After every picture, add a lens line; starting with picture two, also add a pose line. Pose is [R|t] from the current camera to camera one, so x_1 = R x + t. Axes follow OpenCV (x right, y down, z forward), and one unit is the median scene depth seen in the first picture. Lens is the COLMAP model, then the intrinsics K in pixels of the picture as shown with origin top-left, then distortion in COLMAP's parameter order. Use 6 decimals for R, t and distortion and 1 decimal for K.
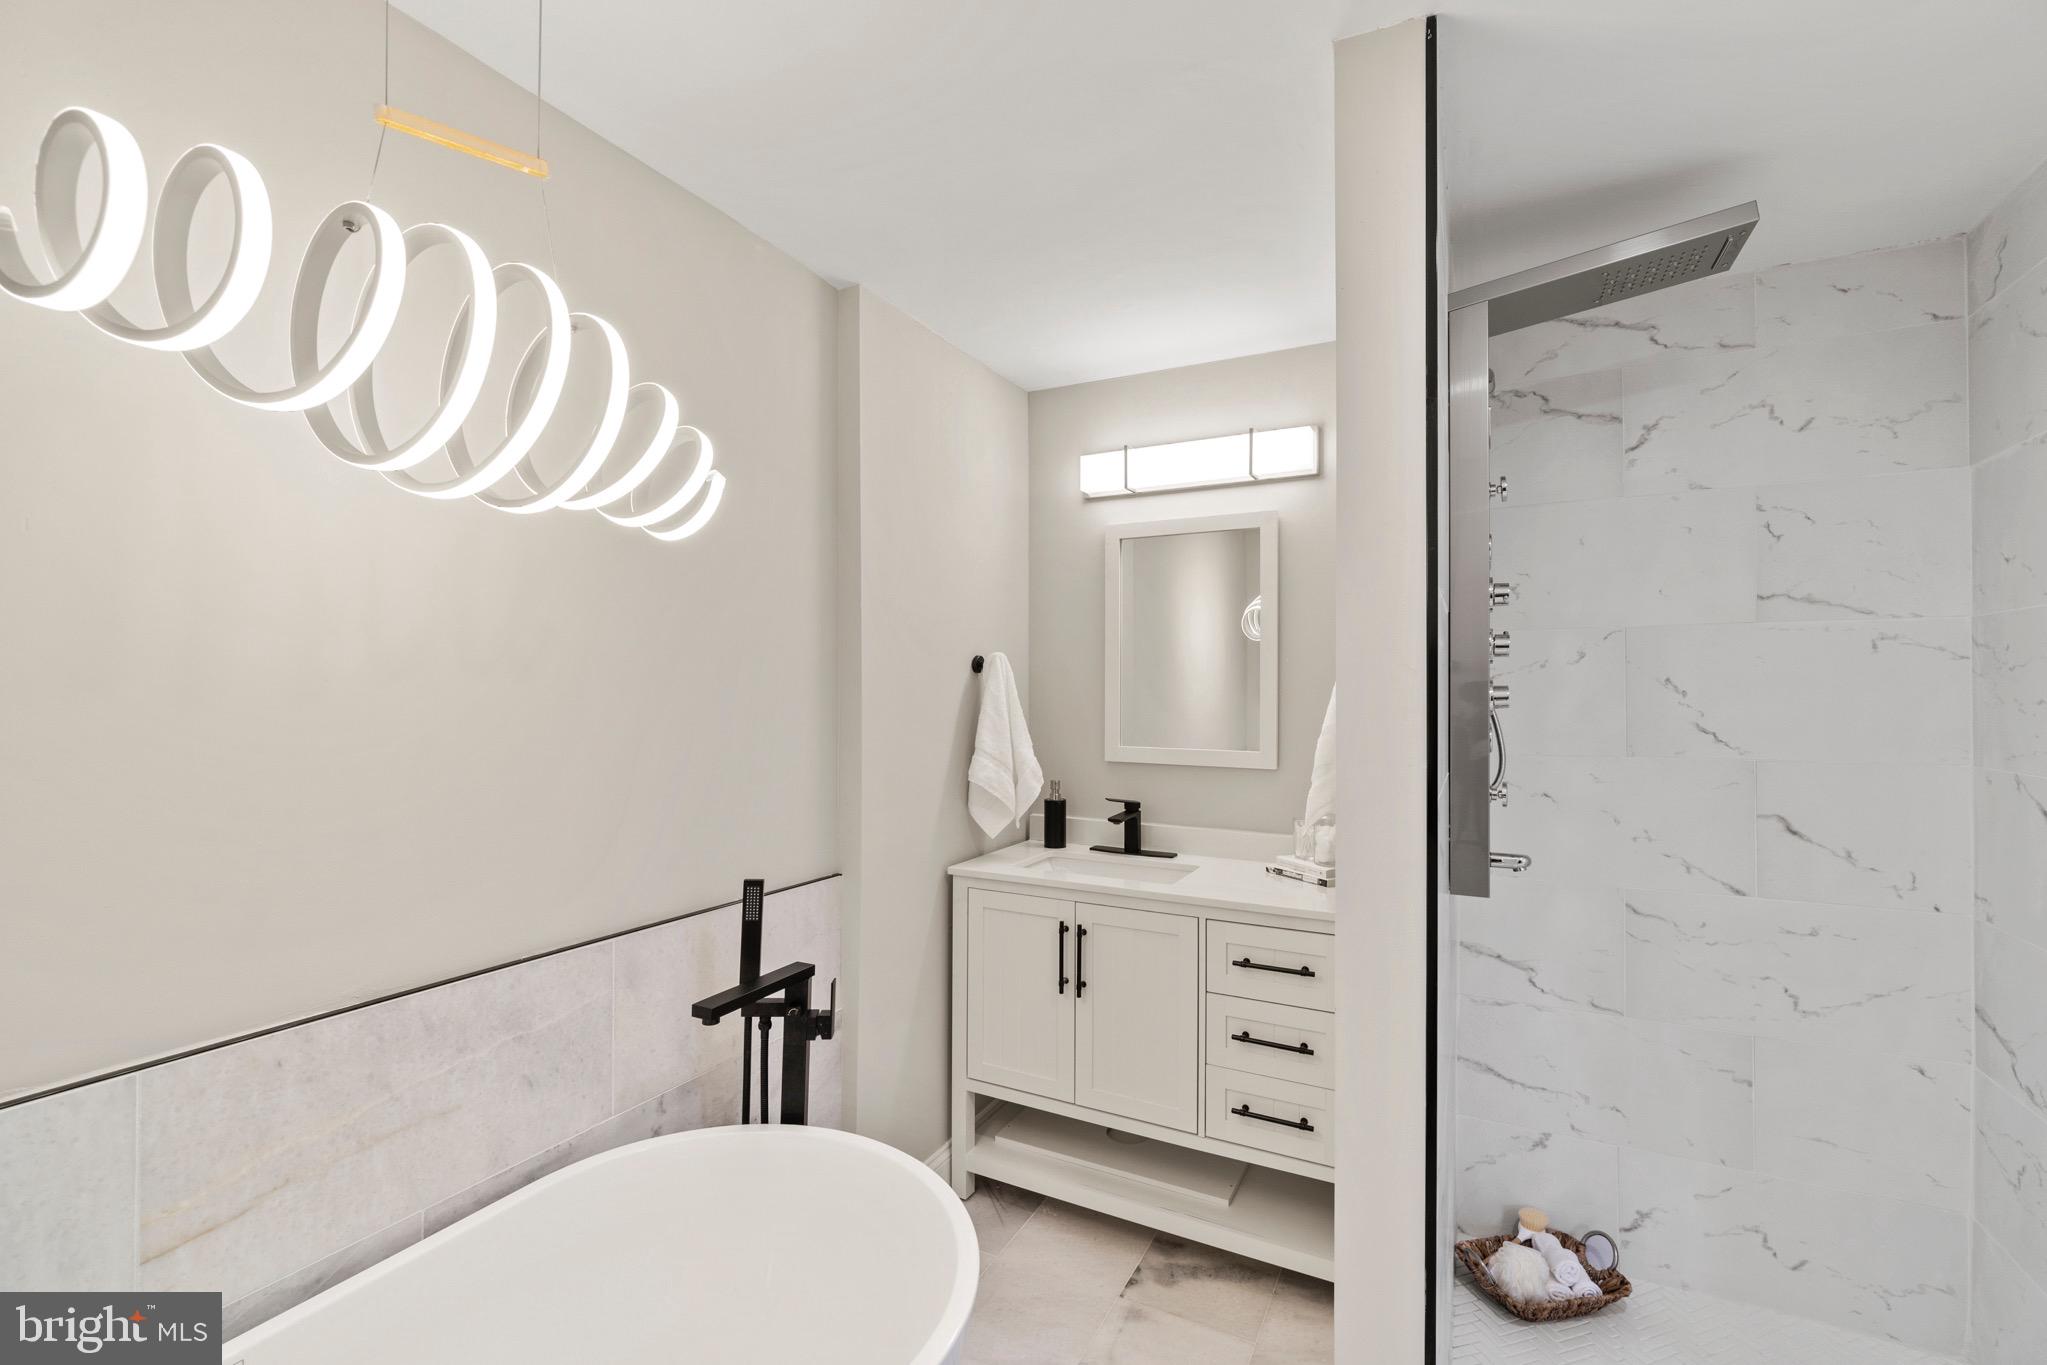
lens RADIAL K [[879.1, 0, 1025.2], [0, 879.1, 668.8], [0, 0, 1]] dist [0.000065, 0.000046]
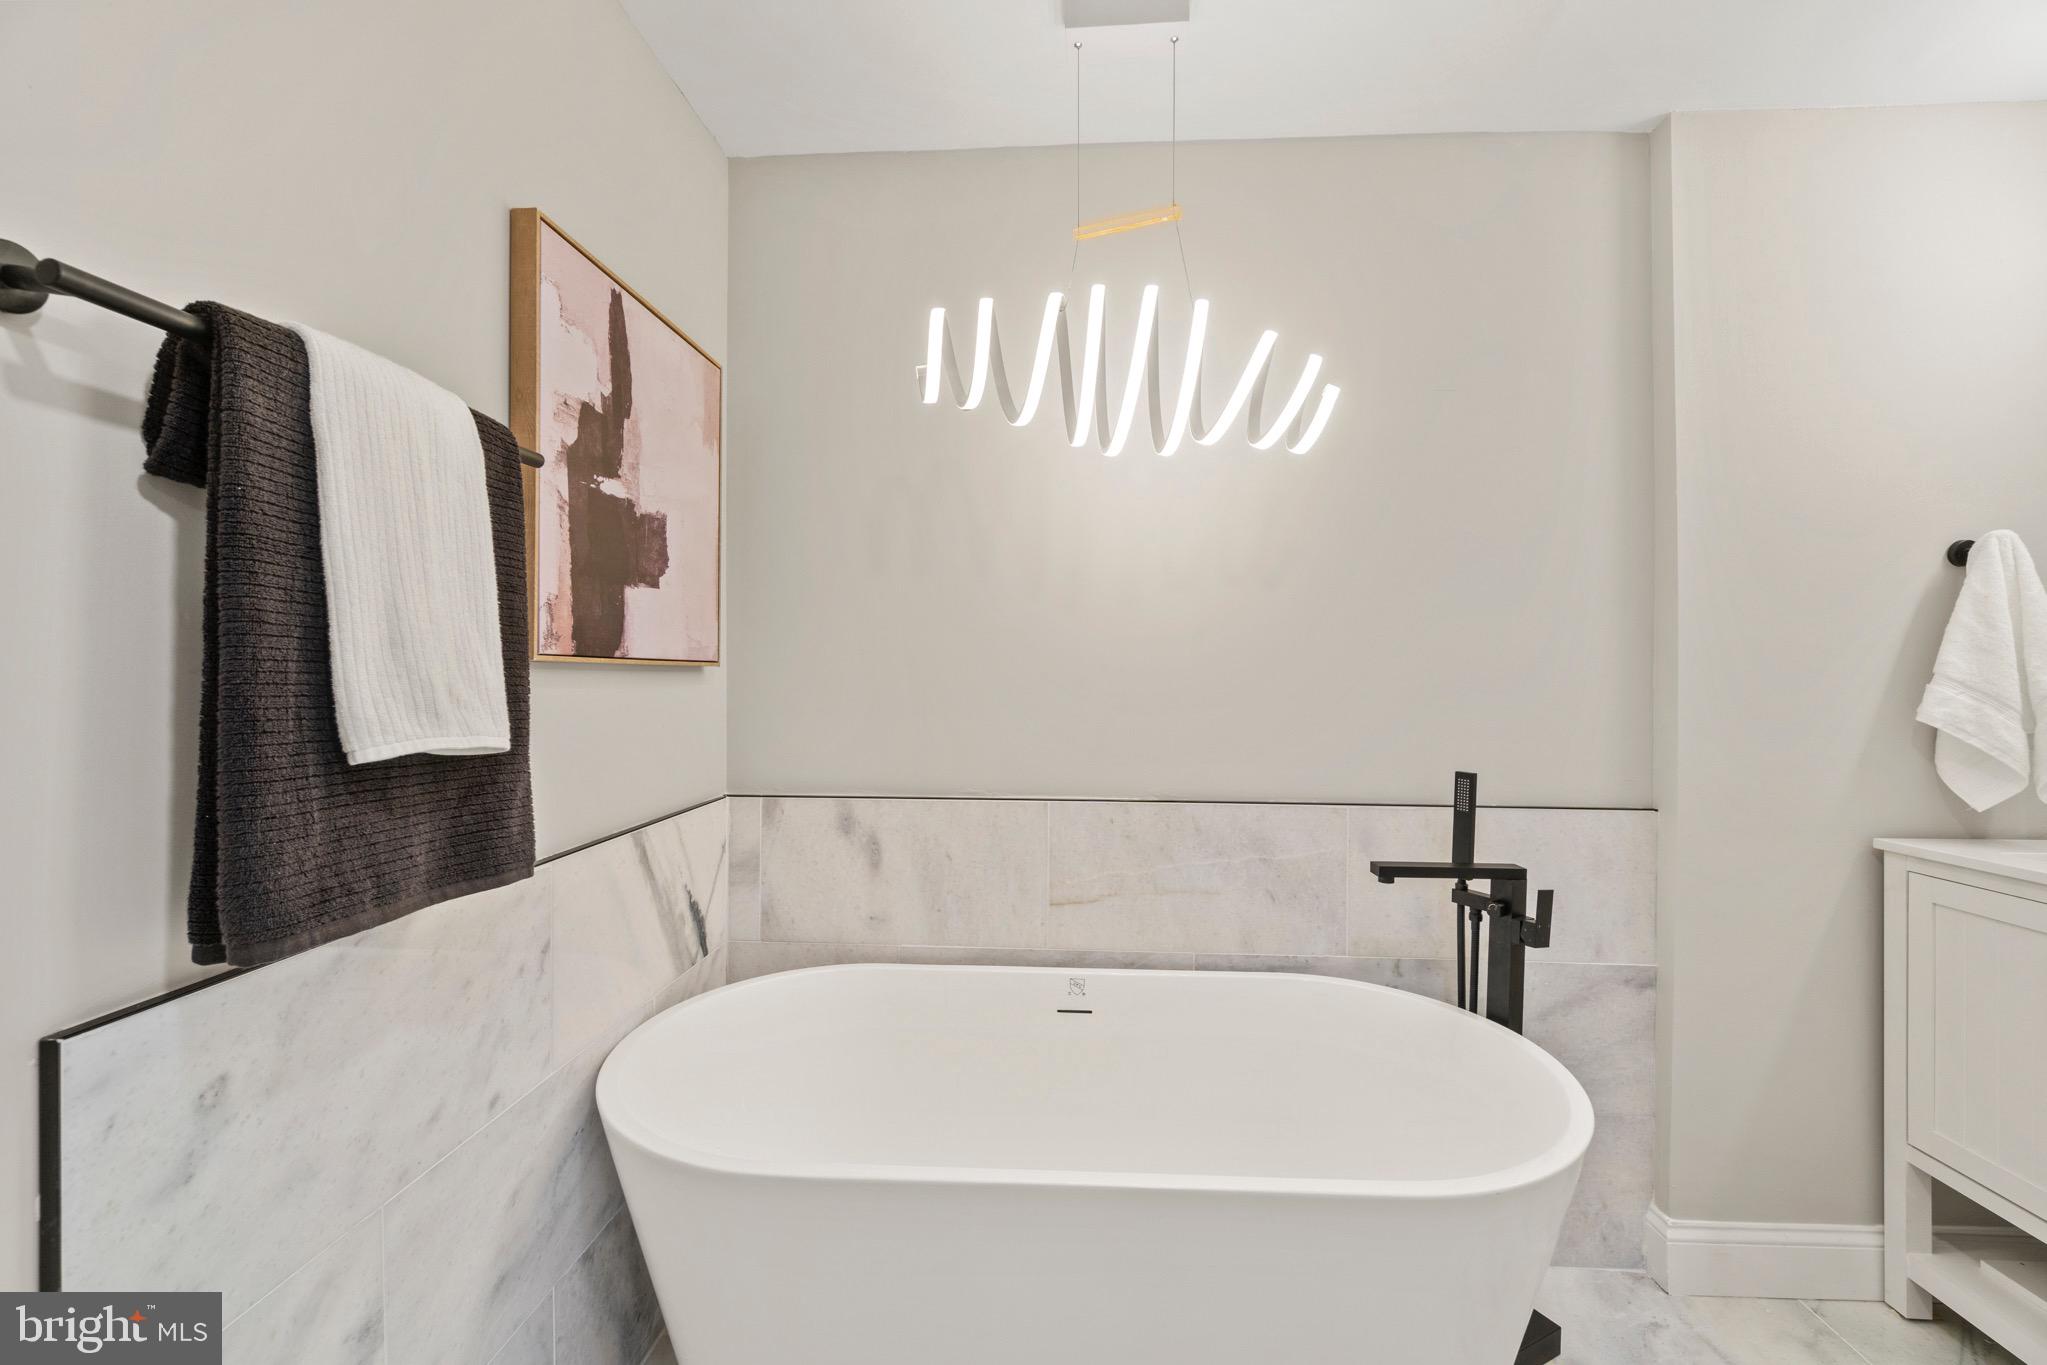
lens RADIAL K [[879.1, 0, 1025.2], [0, 879.1, 668.8], [0, 0, 1]] dist [0.000065, 0.000046]
pose [[0.412837, -0.017163, -0.910643, 0.403424], [0.016645, 0.999798, -0.011297, 0.121653], [0.910653, -0.010494, 0.413039, 0.115223]]
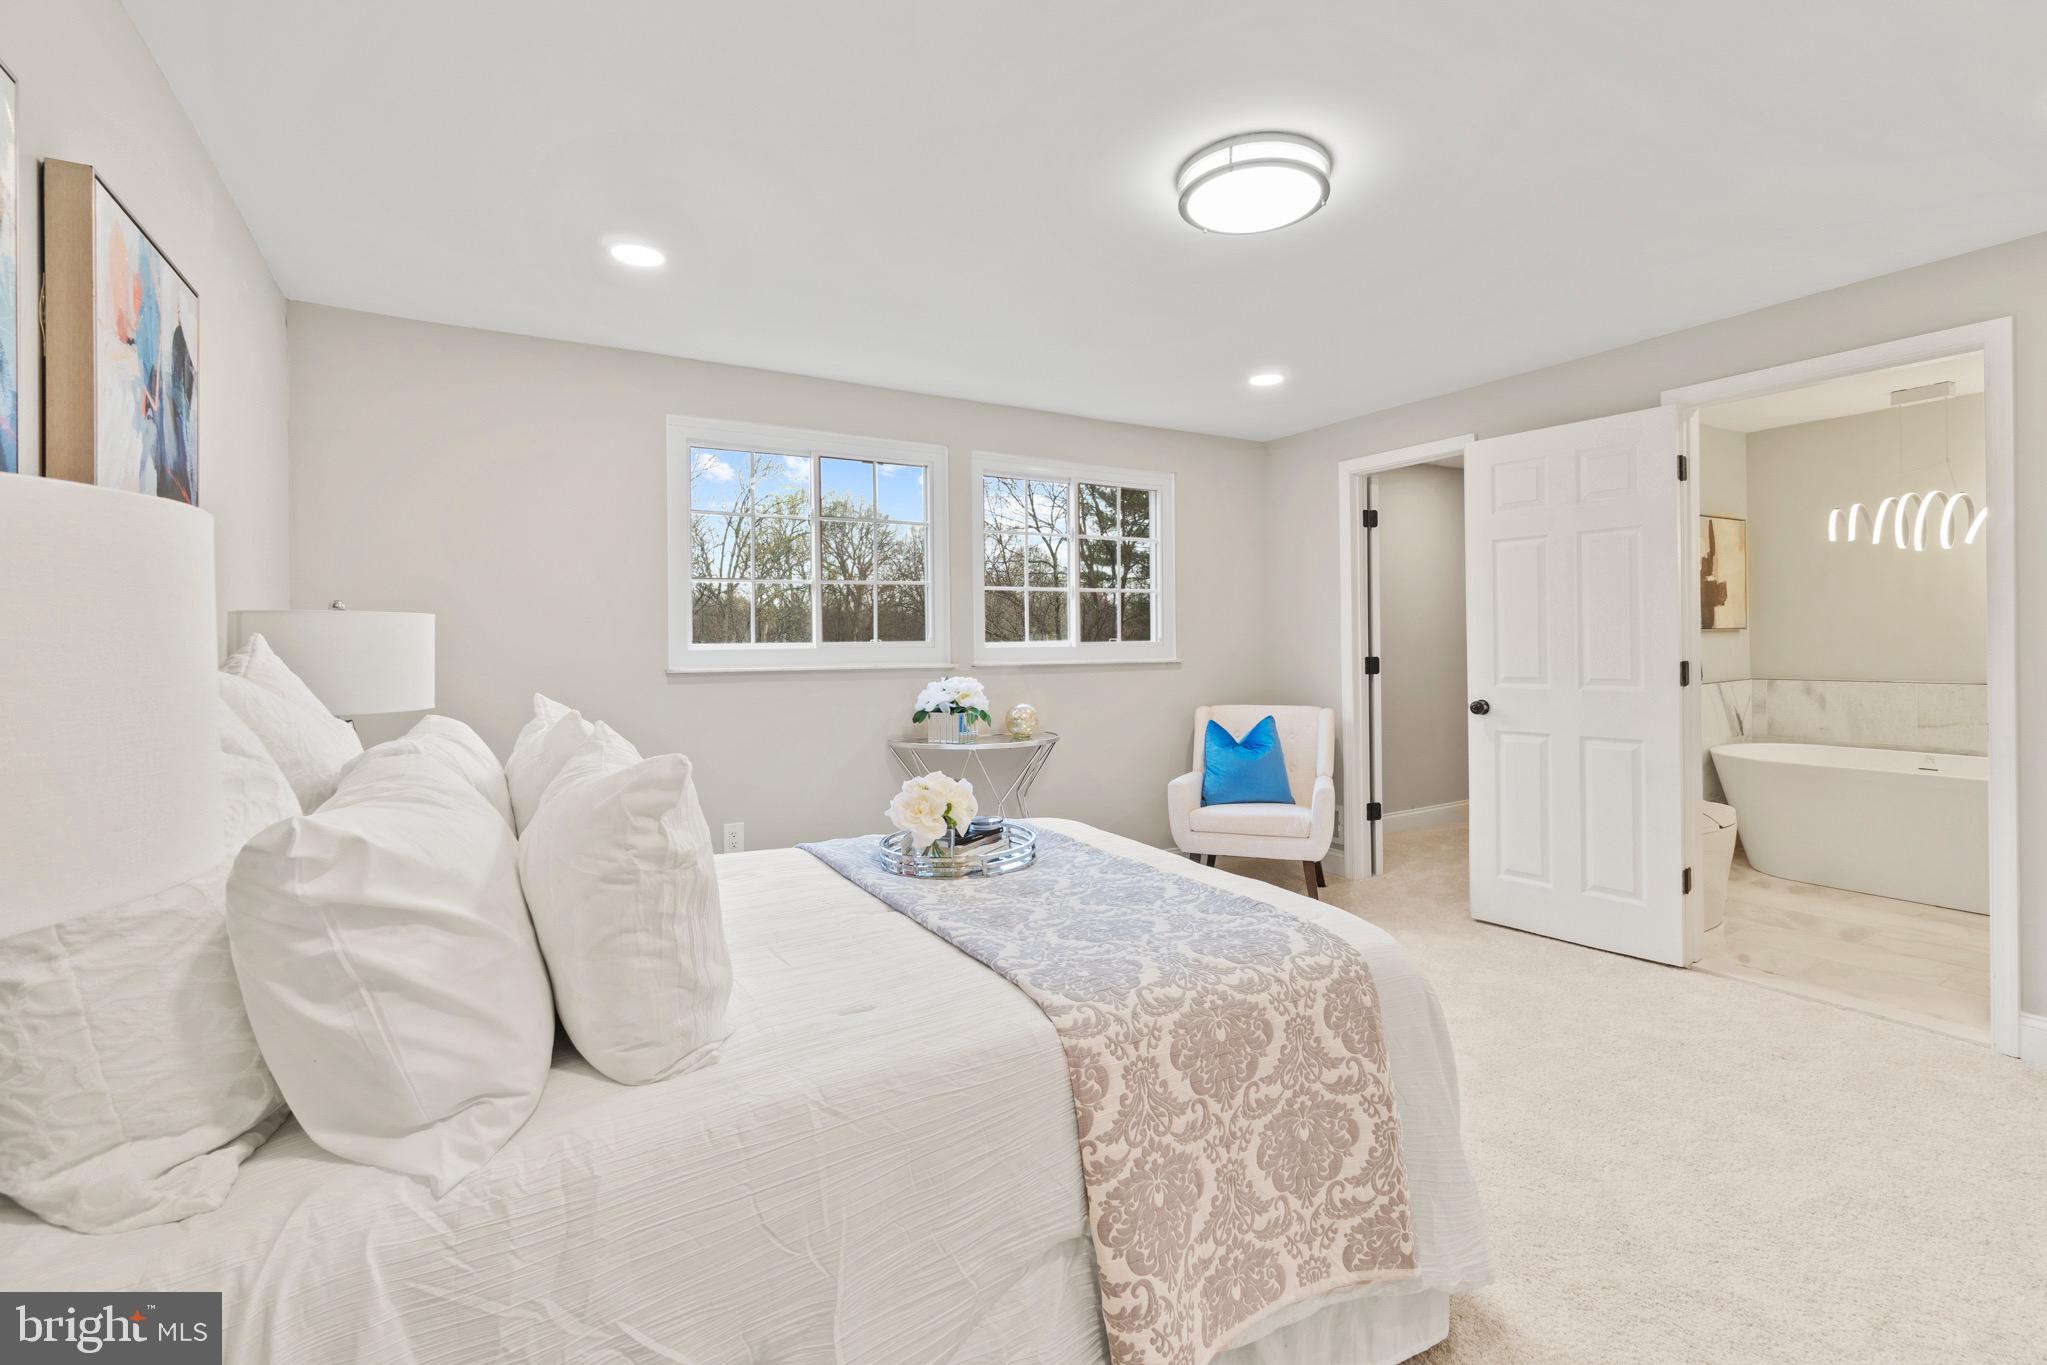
lens RADIAL K [[907.9, 0, 1029.4], [0, 907.9, 649.9], [0, 0, 1]] dist [-0.000478, 0.000047]
pose [[-0.526210, -0.000918, -0.850354, 3.116344], [0.021811, 0.999656, -0.014576, 0.159568], [0.850075, -0.026217, -0.526009, -0.226169]]
